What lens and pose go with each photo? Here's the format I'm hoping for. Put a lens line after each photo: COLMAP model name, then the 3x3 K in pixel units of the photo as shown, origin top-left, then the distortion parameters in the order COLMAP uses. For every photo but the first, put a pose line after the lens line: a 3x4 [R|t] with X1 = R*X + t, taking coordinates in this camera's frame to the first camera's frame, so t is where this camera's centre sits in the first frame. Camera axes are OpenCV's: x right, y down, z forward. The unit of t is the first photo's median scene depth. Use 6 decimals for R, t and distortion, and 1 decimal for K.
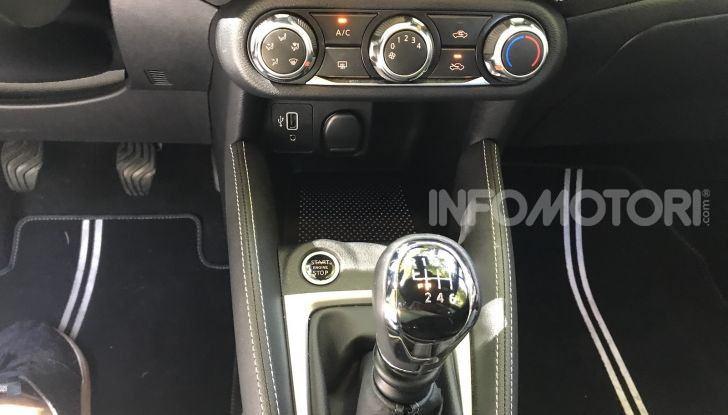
lens RADIAL K [[603.3, 0, 361.3], [0, 603.3, 206.3], [0, 0, 1]] dist [0.036629, -0.029078]
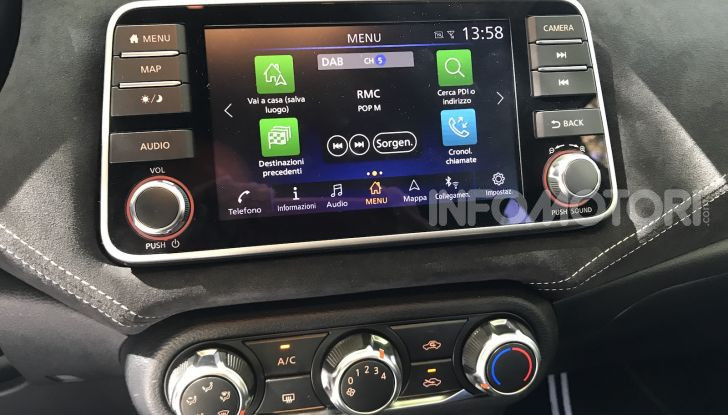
lens RADIAL K [[603.3, 0, 366.8], [0, 603.3, 208.1], [0, 0, 1]] dist [0.036629, -0.029078]
pose [[0.994290, -0.077206, 0.073669, 0.031348], [0.089216, 0.980181, -0.176877, -0.333697], [-0.058552, 0.182440, 0.981472, 0.177589]]
